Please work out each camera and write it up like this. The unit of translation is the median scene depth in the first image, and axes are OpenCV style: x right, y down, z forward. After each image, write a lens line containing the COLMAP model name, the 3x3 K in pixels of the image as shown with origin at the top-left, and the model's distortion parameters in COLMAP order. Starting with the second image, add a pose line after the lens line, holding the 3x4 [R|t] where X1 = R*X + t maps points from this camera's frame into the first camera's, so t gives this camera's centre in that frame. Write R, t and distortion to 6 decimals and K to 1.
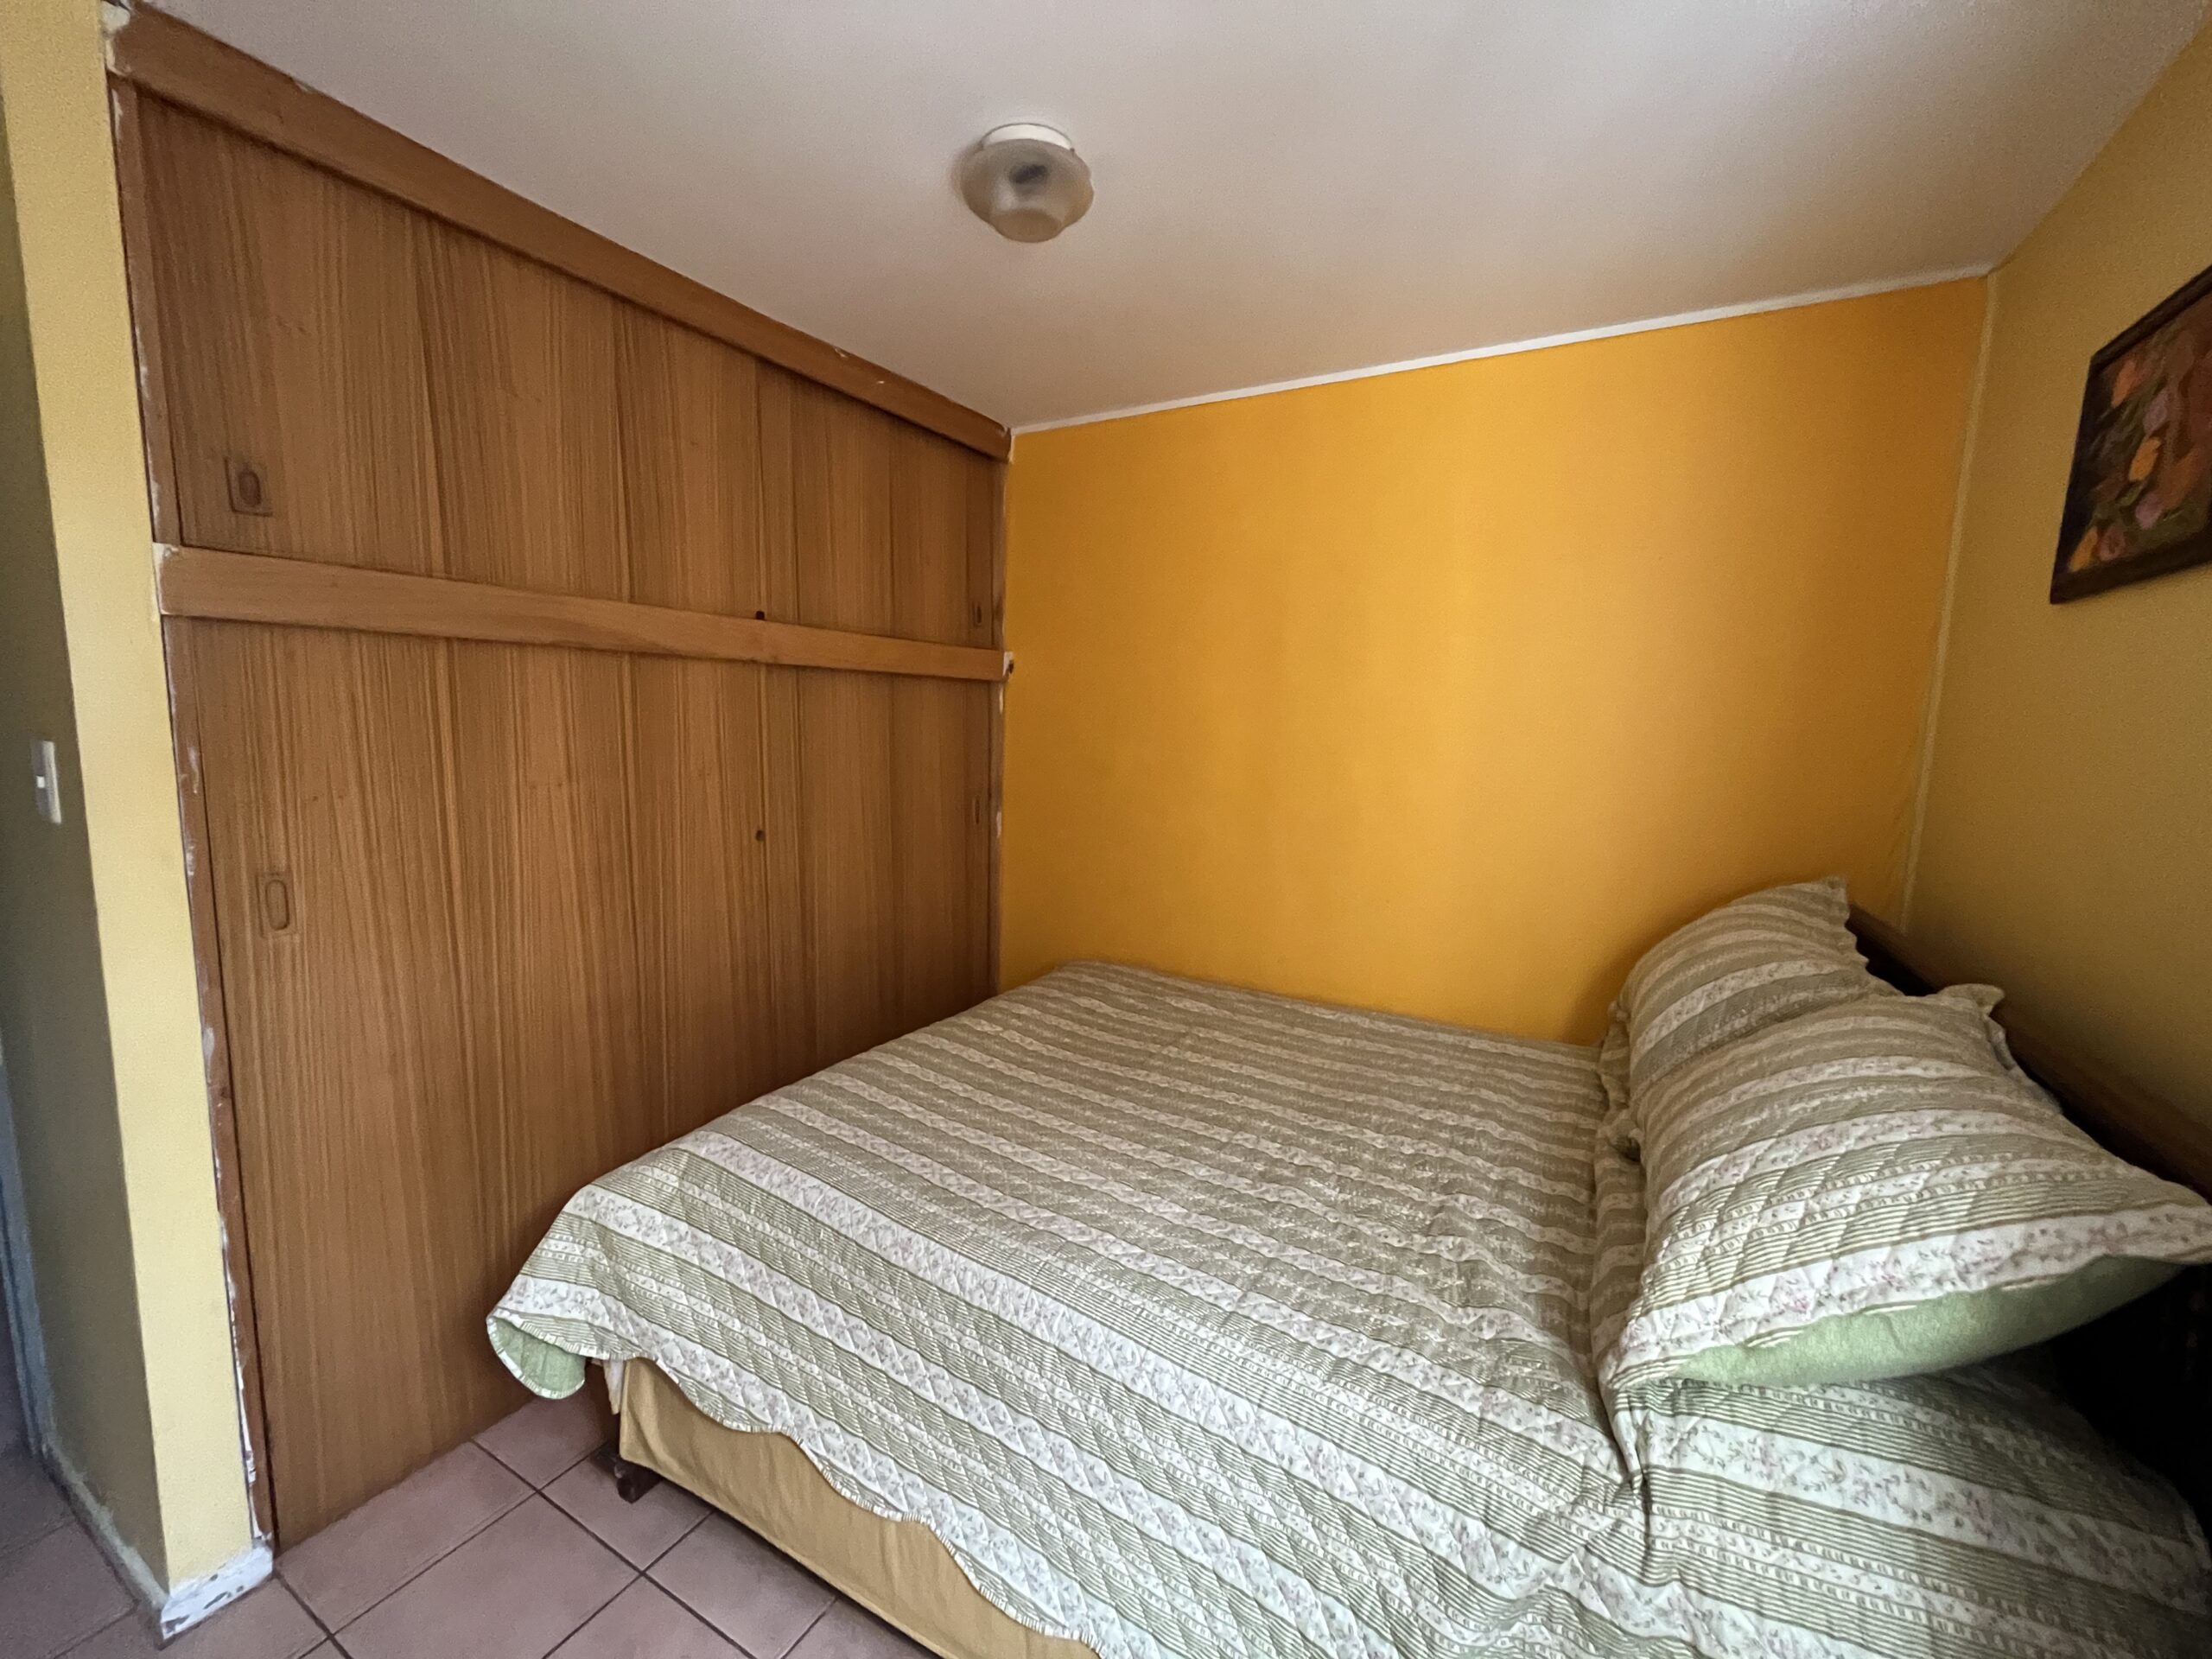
lens RADIAL K [[892.1, 0, 1100.7], [0, 892.1, 826.4], [0, 0, 1]] dist [-0.002561, -0.000720]
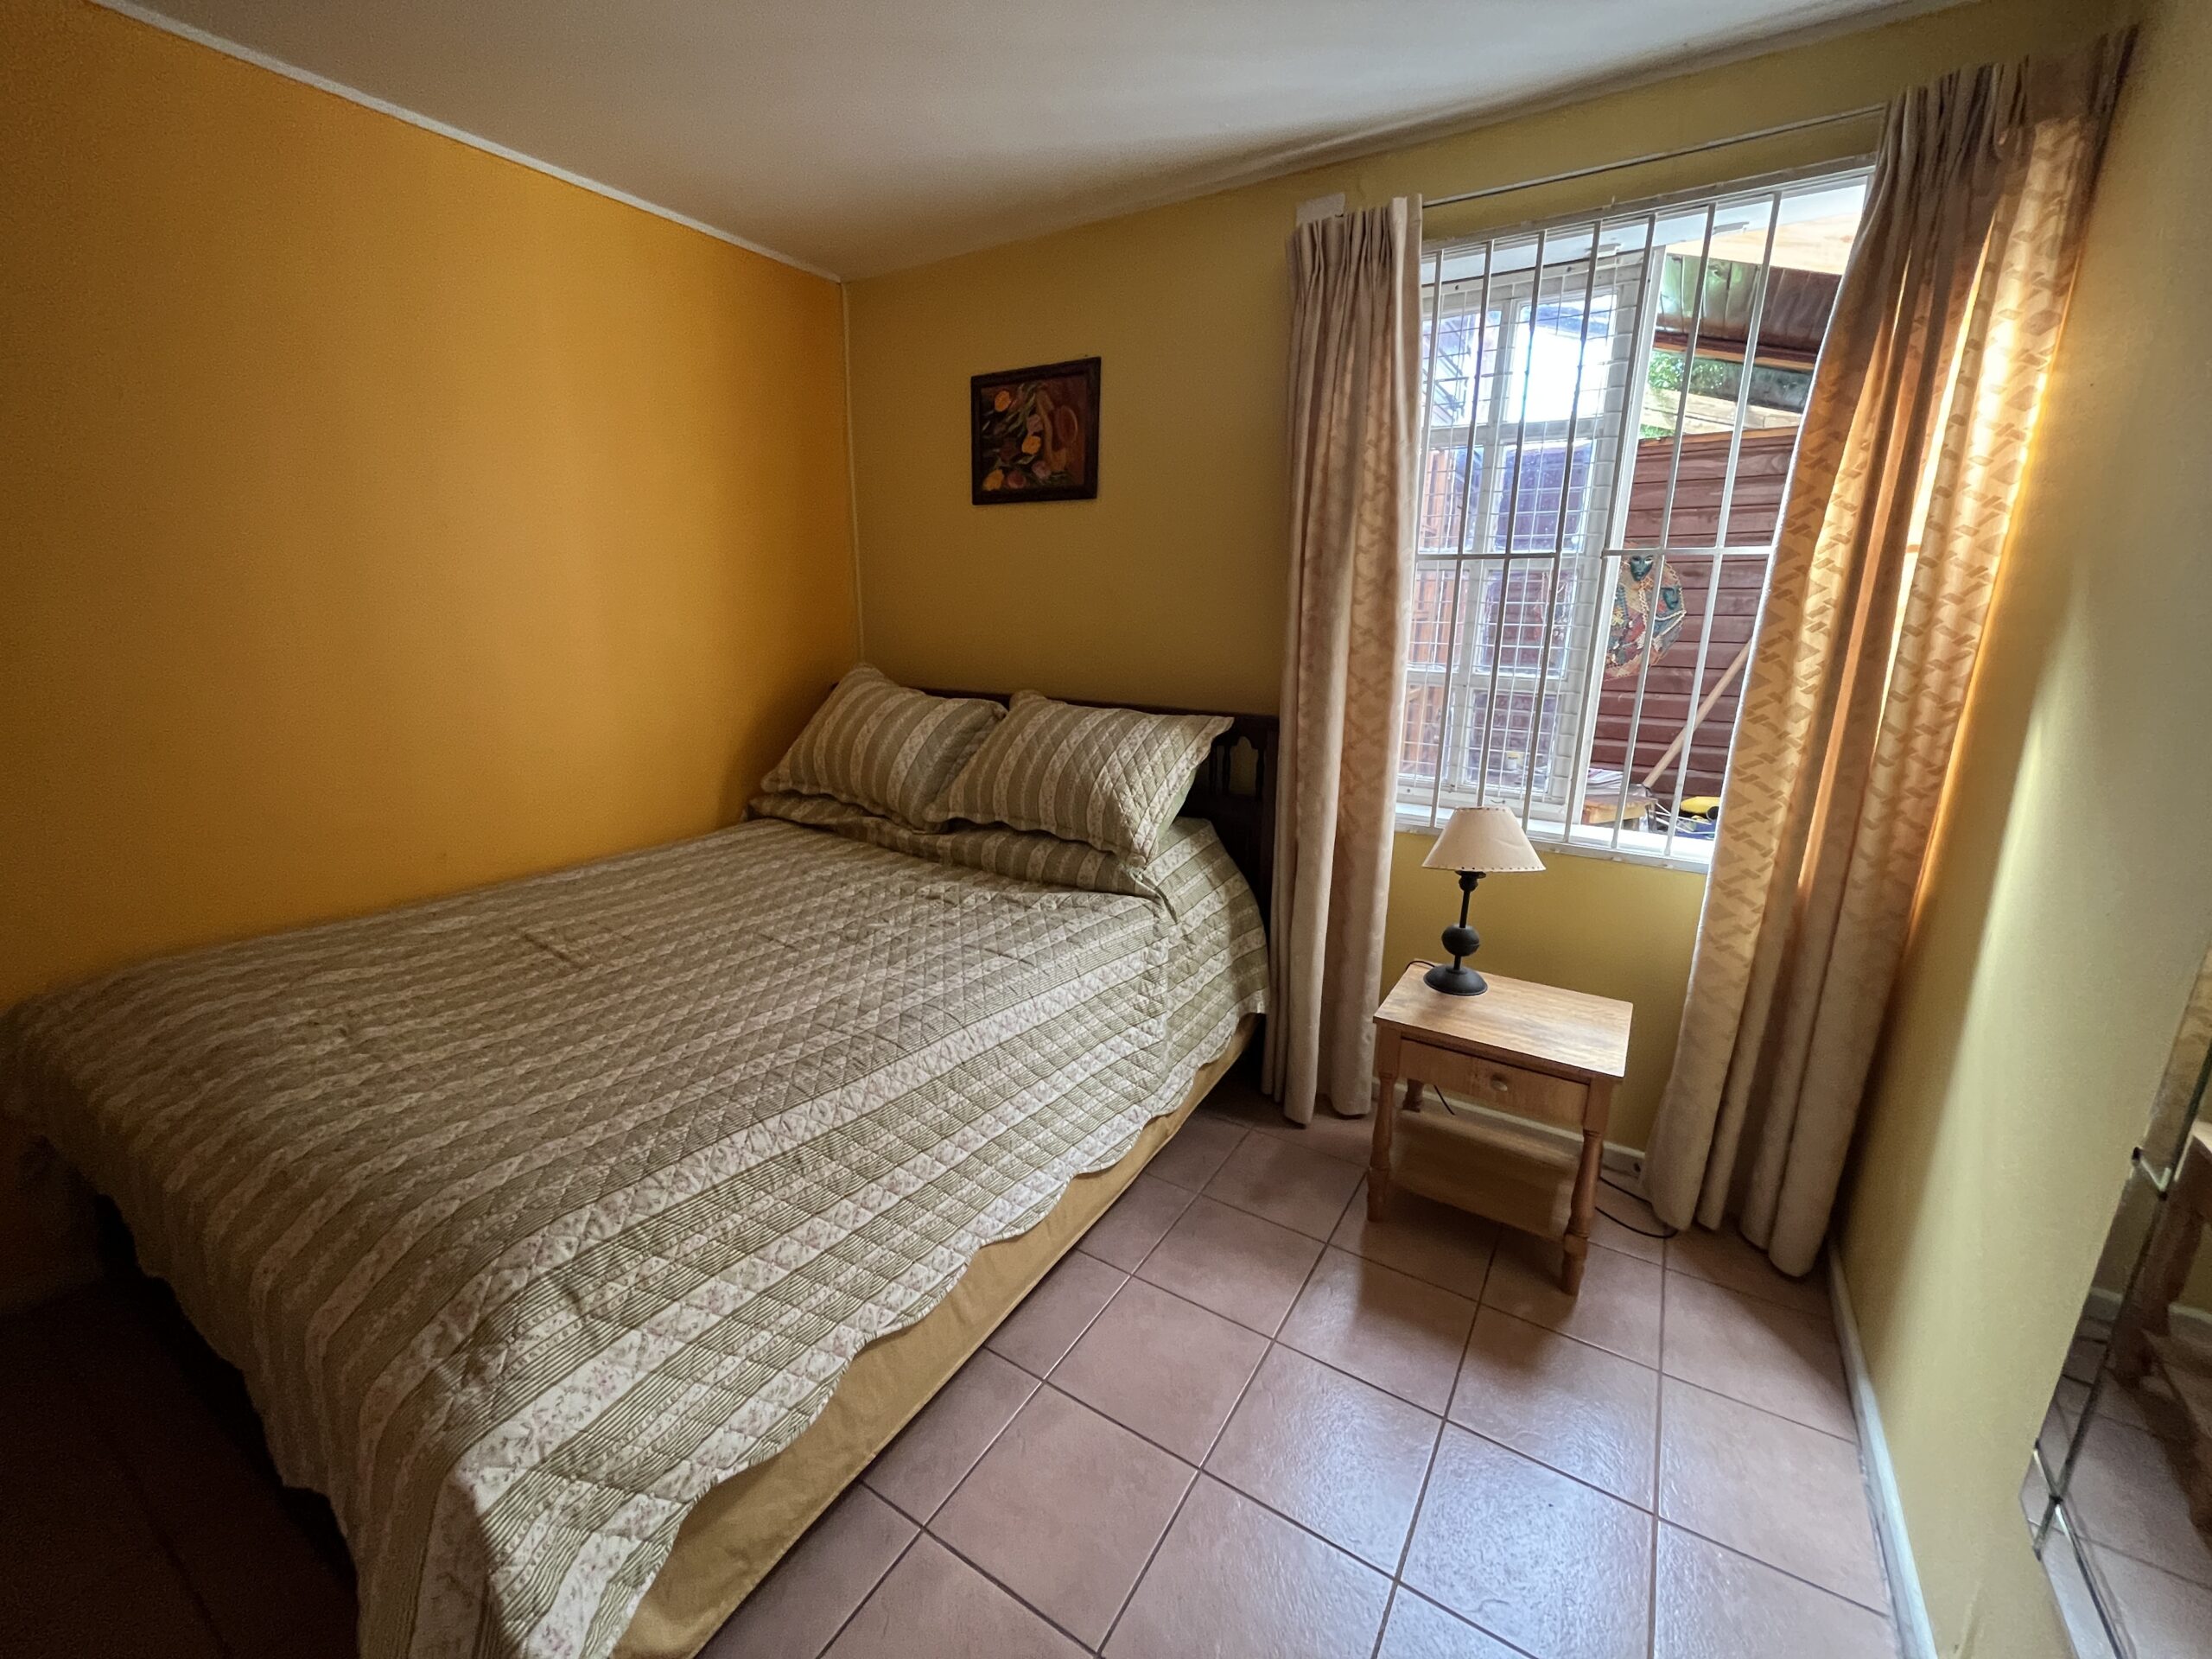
lens RADIAL K [[892.1, 0, 1100.7], [0, 892.1, 826.4], [0, 0, 1]] dist [-0.002561, -0.000720]
pose [[0.048390, -0.268526, 0.962056, -0.910729], [0.108348, 0.958912, 0.262198, -0.041166], [-0.992935, 0.091549, 0.075496, 0.534343]]
